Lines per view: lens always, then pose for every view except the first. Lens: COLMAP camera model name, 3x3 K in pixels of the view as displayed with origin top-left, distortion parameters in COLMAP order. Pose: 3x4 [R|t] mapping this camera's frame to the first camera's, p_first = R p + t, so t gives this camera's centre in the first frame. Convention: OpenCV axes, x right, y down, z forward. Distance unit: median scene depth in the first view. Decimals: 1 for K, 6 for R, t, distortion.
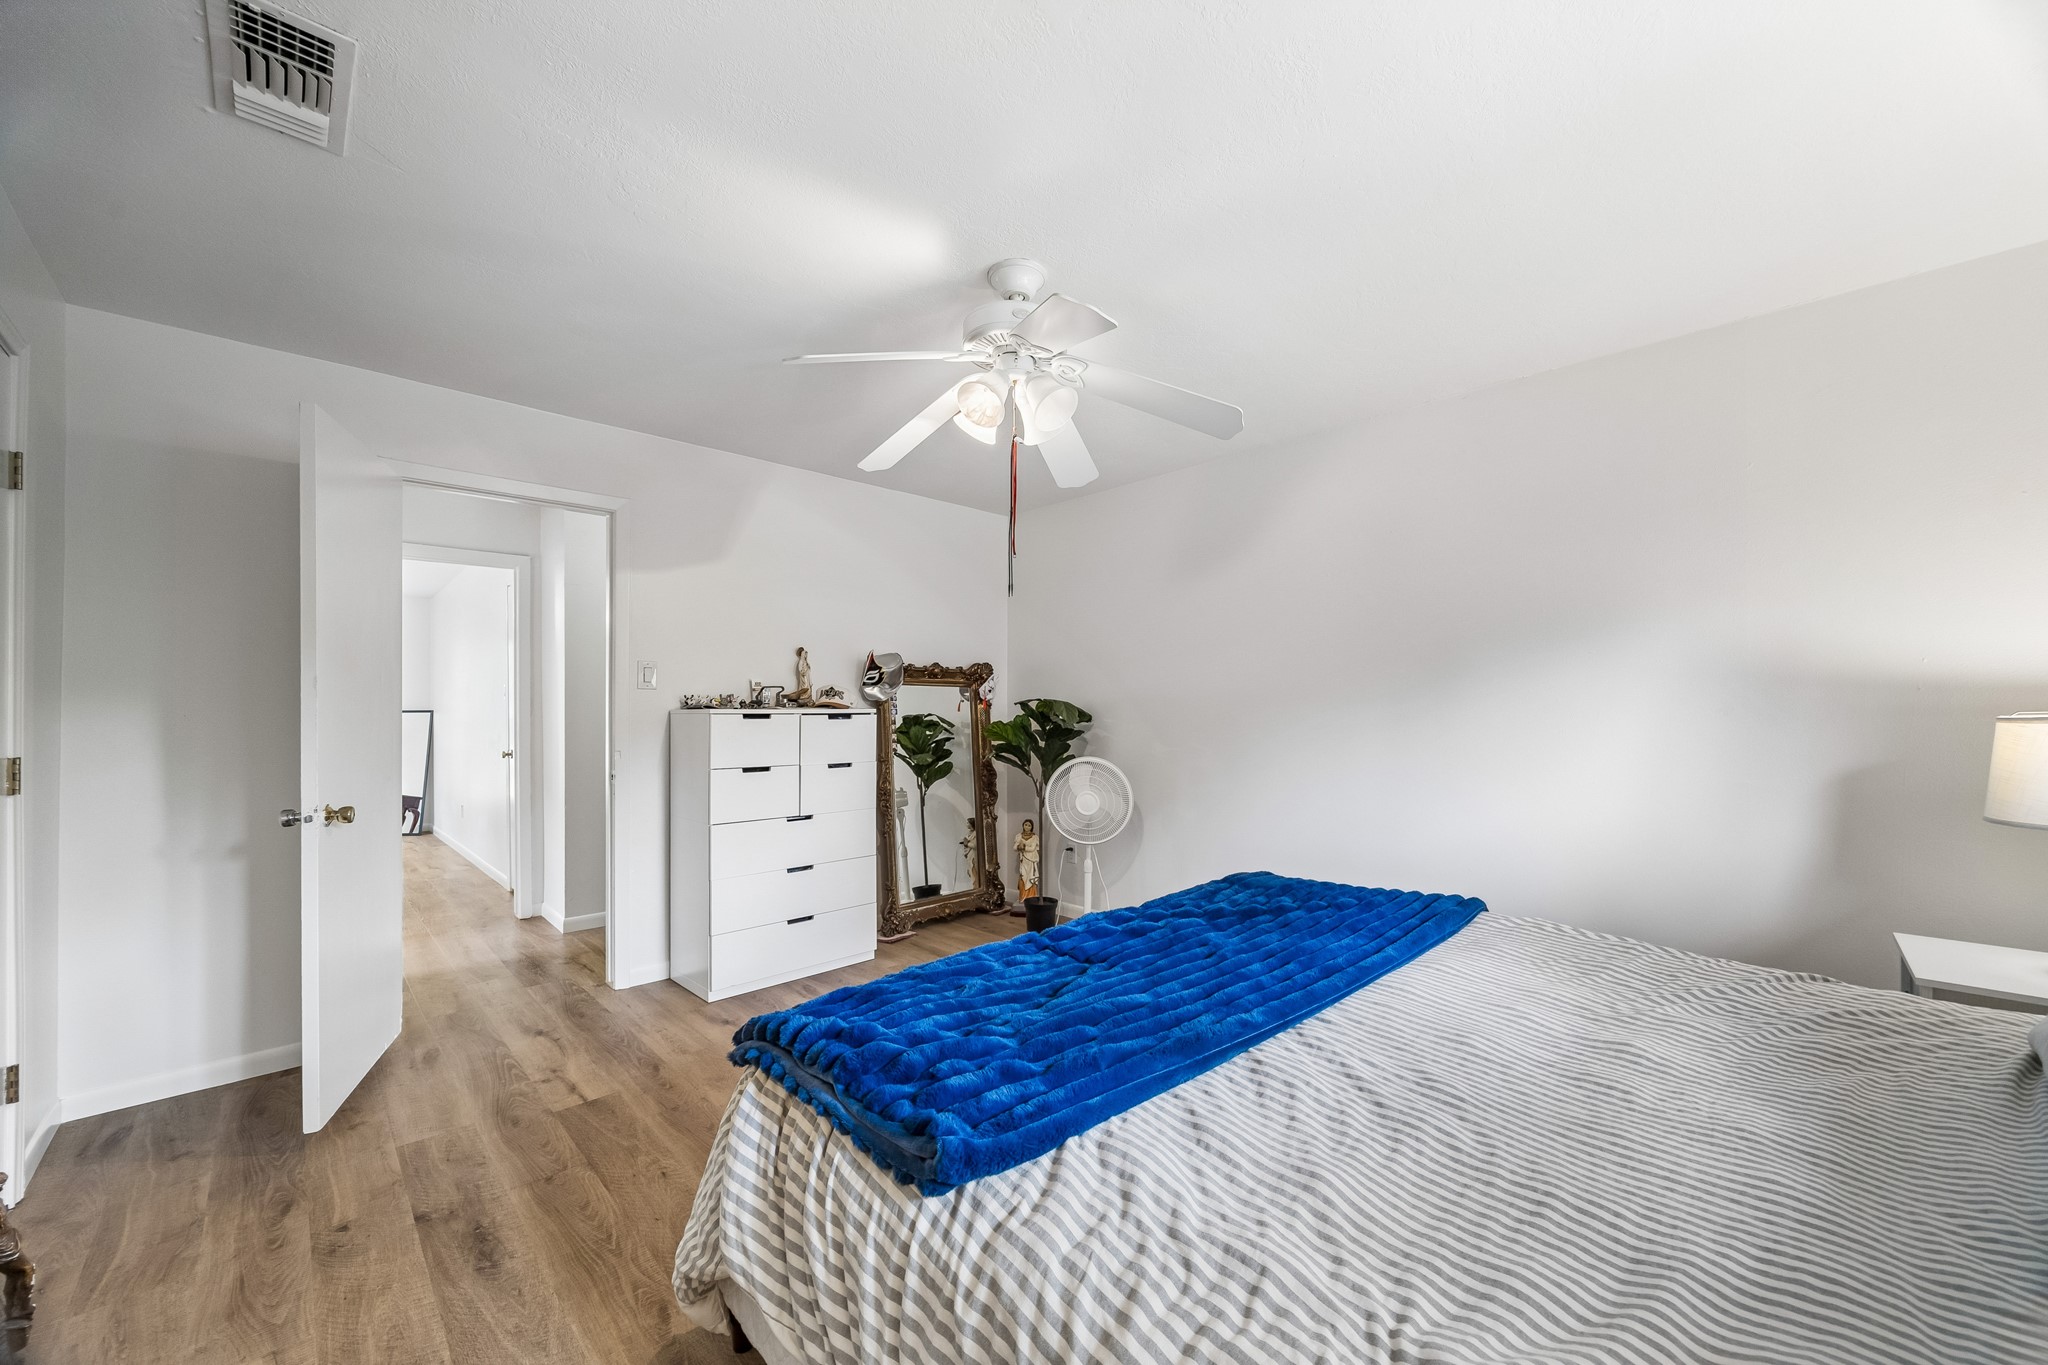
lens RADIAL K [[790.4, 0, 1032.3], [0, 790.4, 696.2], [0, 0, 1]] dist [-0.003411, 0.000375]
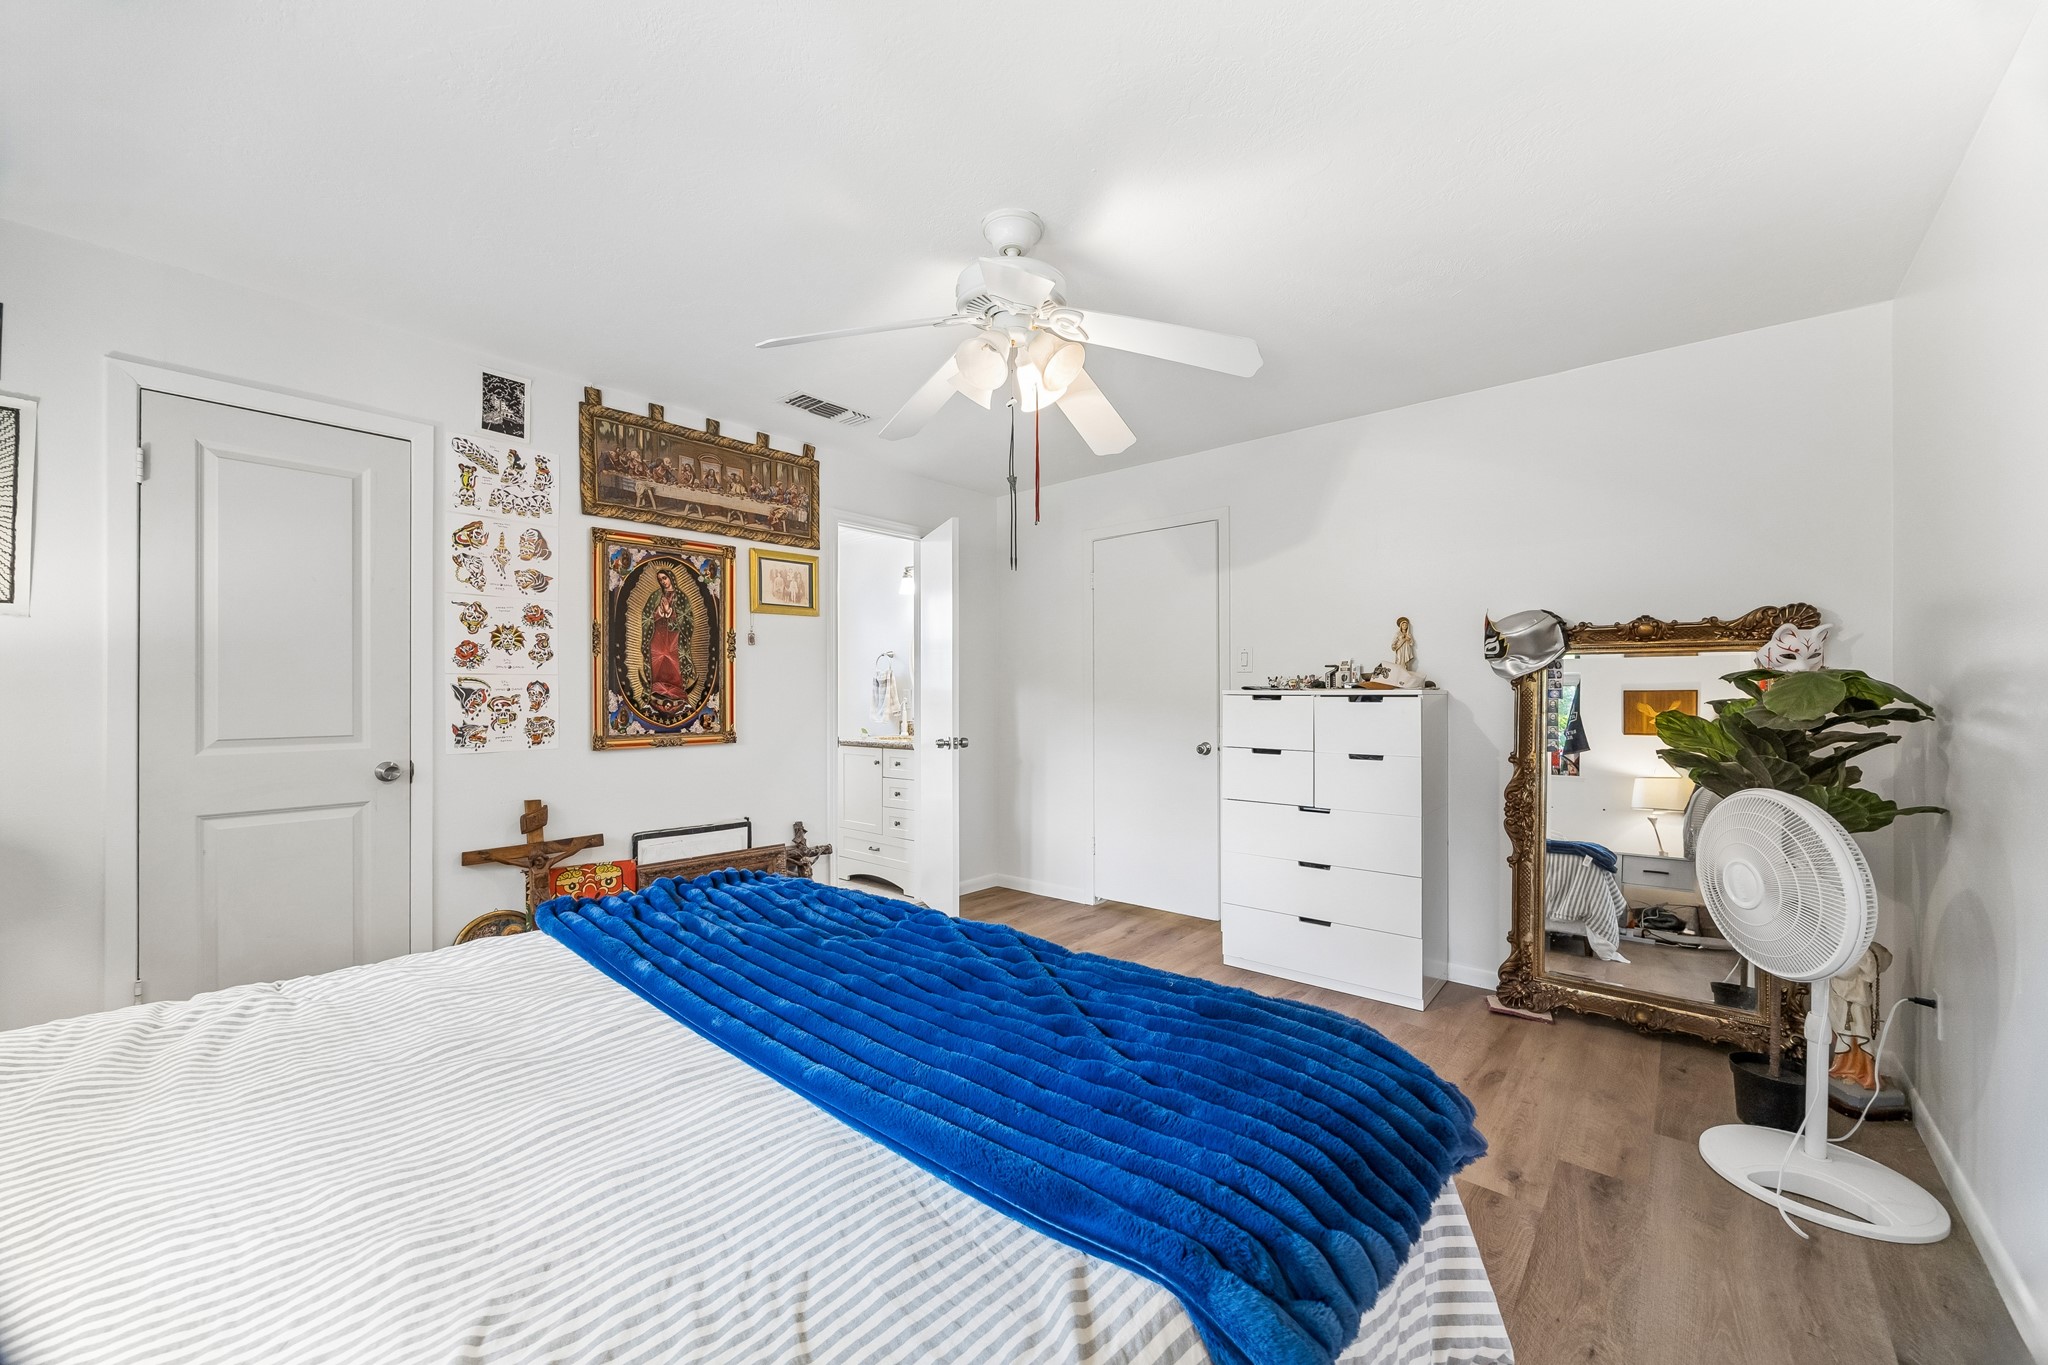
lens RADIAL K [[790.4, 0, 1030.5], [0, 790.4, 690.0], [0, 0, 1]] dist [-0.003411, 0.000375]
pose [[0.074270, -0.002684, -0.997235, 0.563110], [0.014722, 0.999890, -0.001594, 0.011953], [0.997130, -0.014563, 0.074301, 0.579075]]
